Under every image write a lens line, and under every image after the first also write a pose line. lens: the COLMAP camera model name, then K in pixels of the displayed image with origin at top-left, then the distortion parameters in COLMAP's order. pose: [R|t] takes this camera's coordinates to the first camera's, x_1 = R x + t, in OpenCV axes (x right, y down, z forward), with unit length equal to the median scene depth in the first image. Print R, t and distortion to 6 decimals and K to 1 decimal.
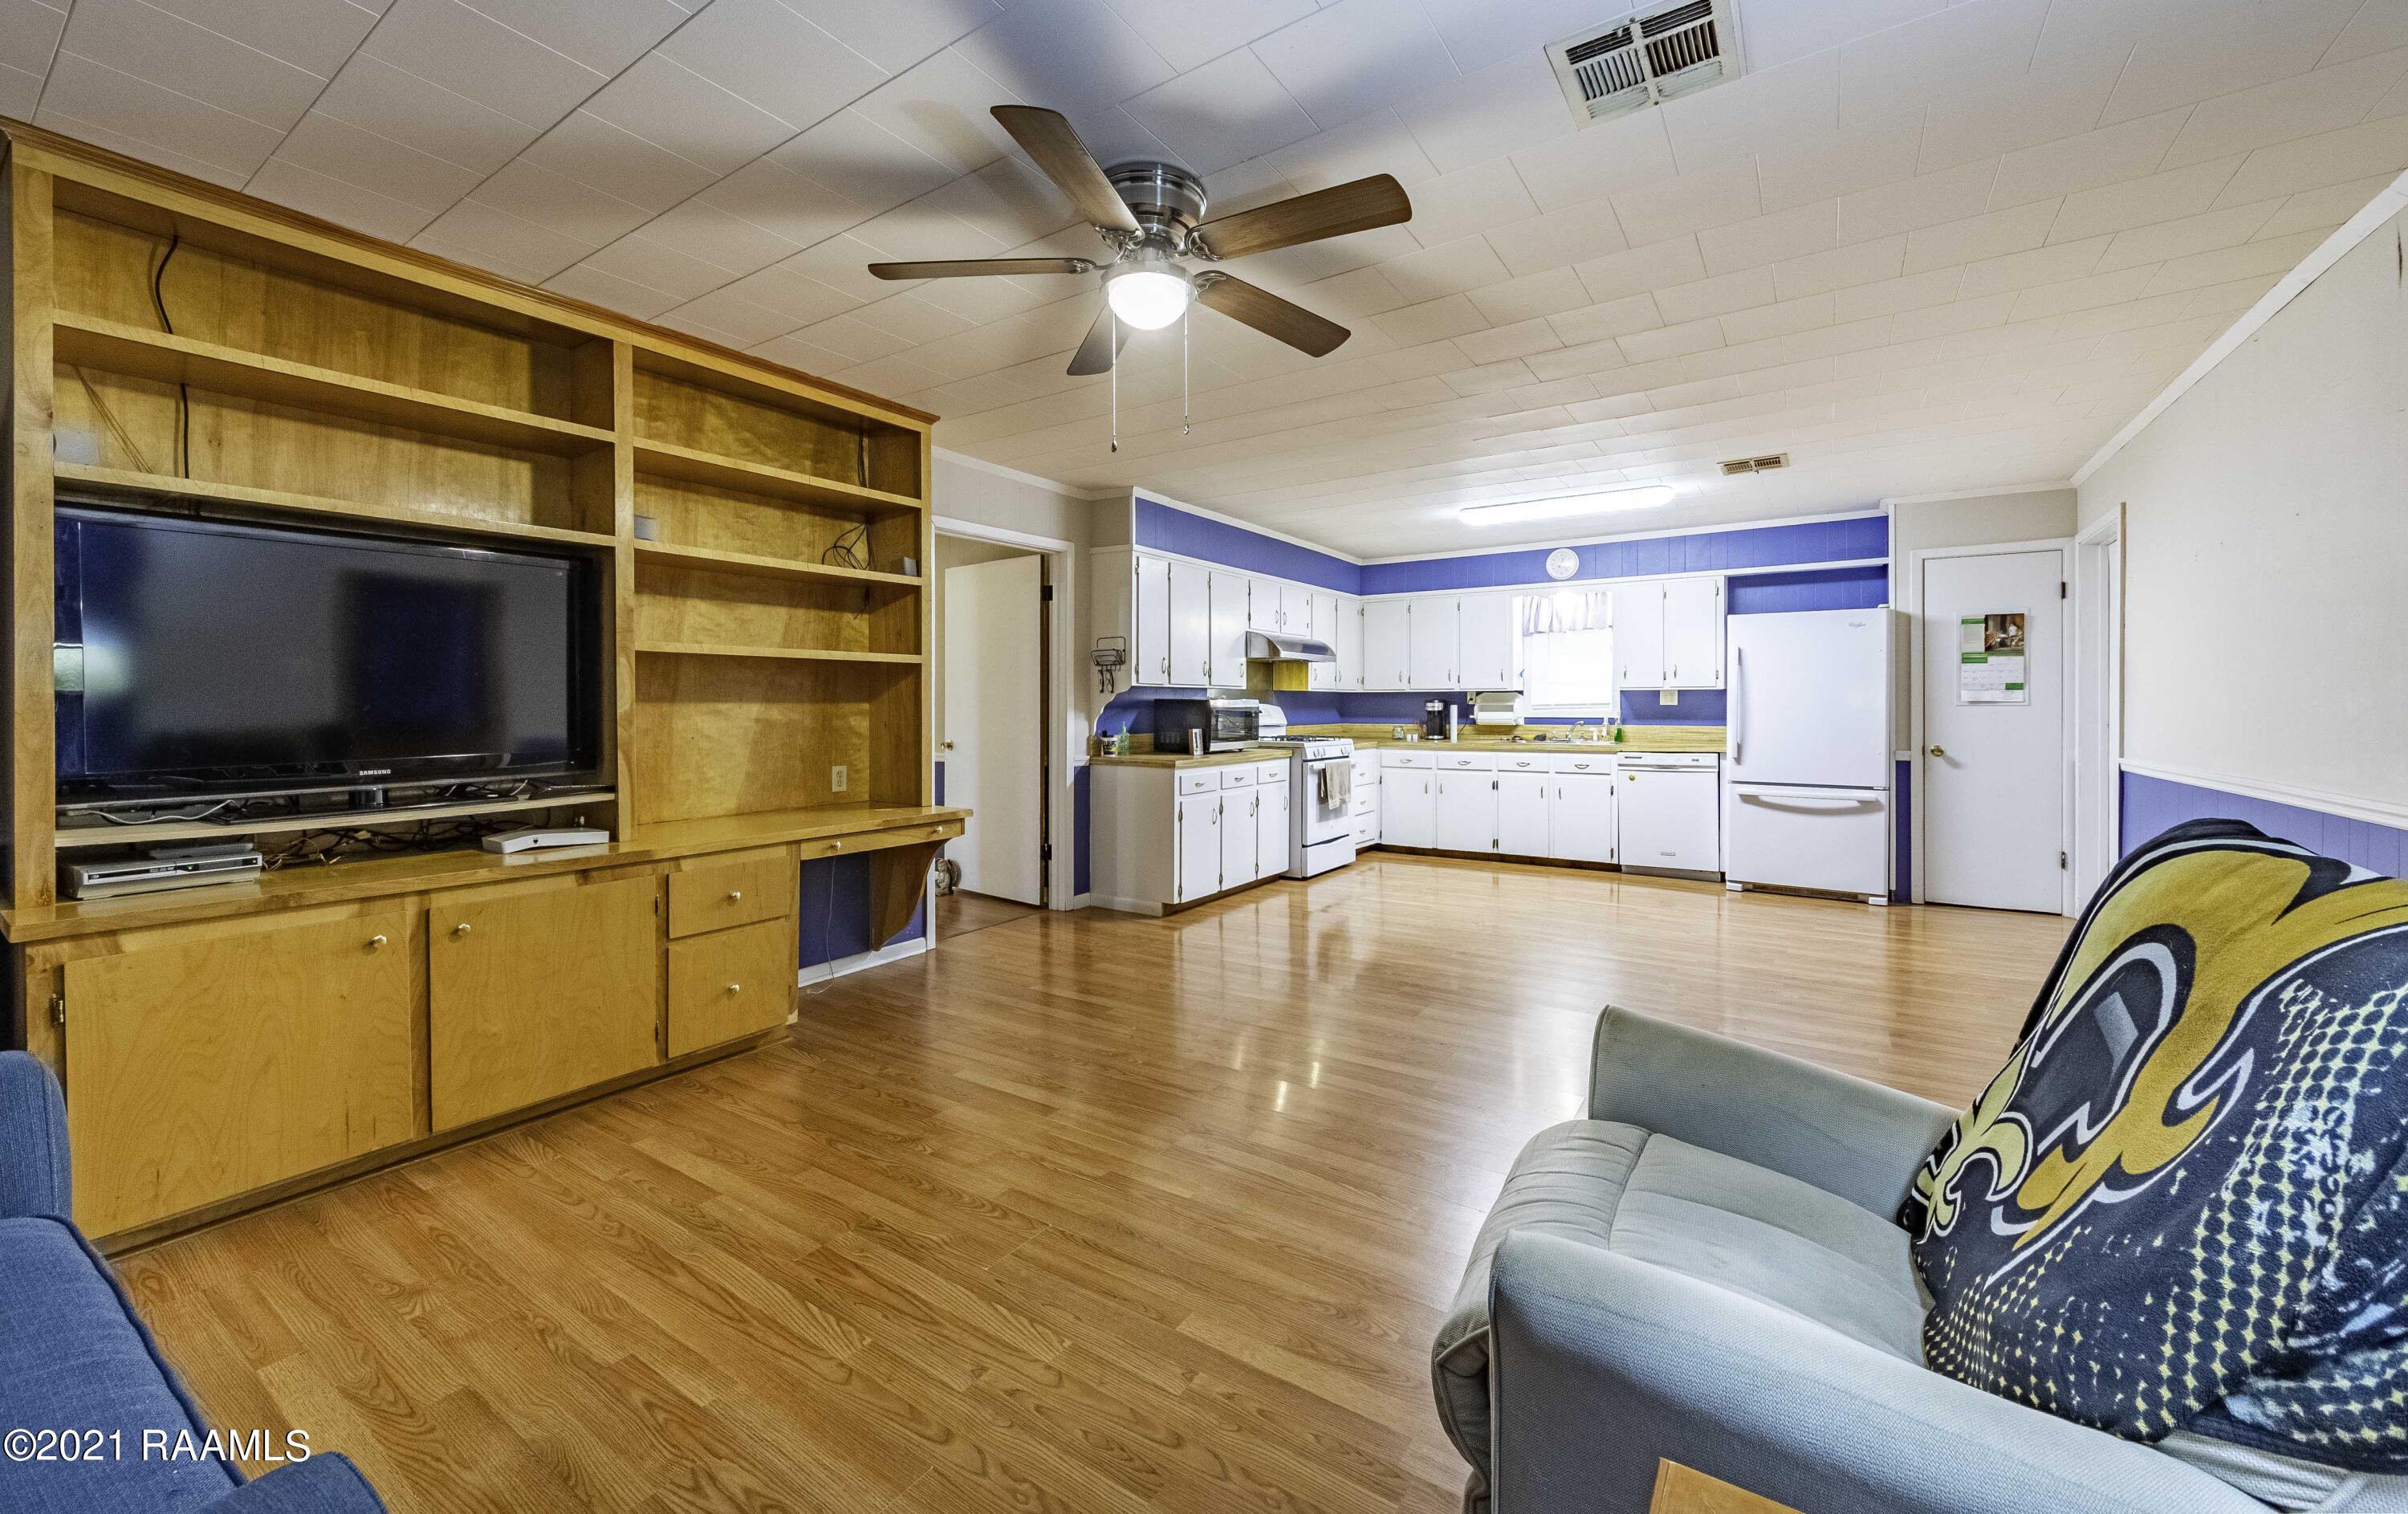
lens RADIAL K [[931.5, 0, 1195.0], [0, 931.5, 718.6], [0, 0, 1]] dist [-0.003585, -0.000273]
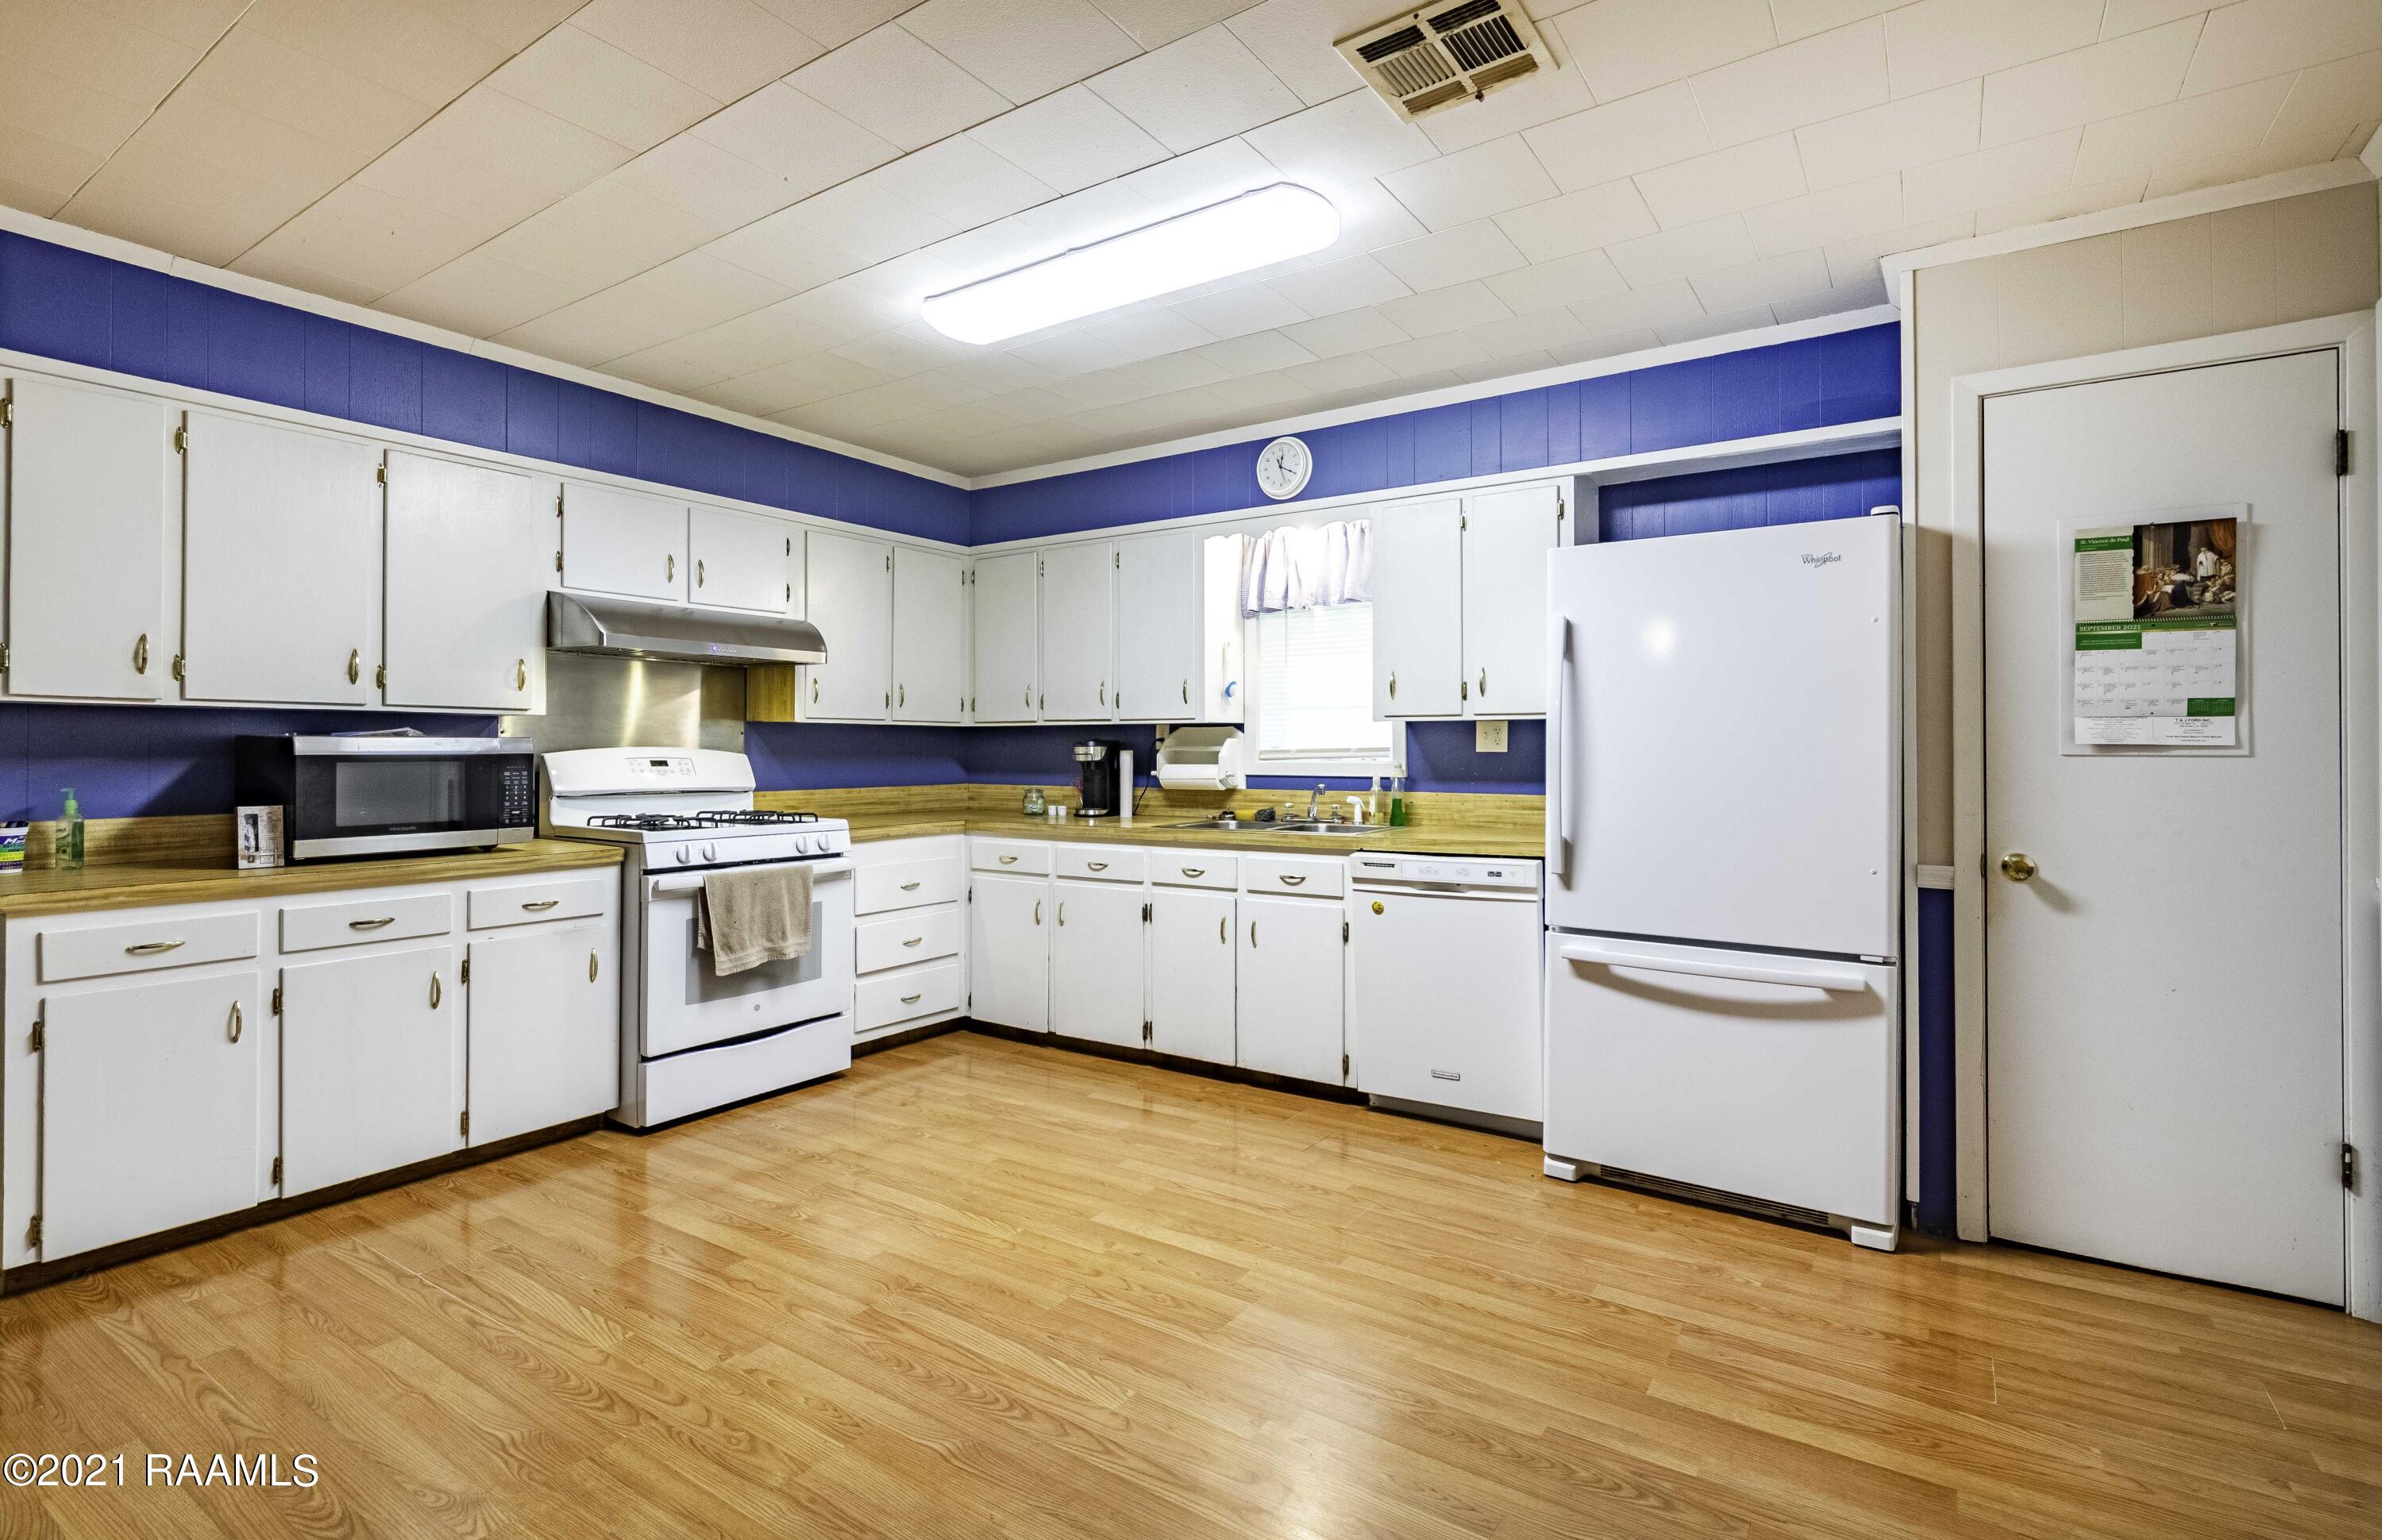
lens RADIAL K [[1122.1, 0, 1190.7], [0, 1122.1, 755.5], [0, 0, 1]] dist [0.001072, 0.000664]
pose [[0.999955, 0.002149, -0.009189, 0.390521], [-0.002225, 0.999963, -0.008310, -0.008174], [0.009171, 0.008331, 0.999923, 0.446870]]
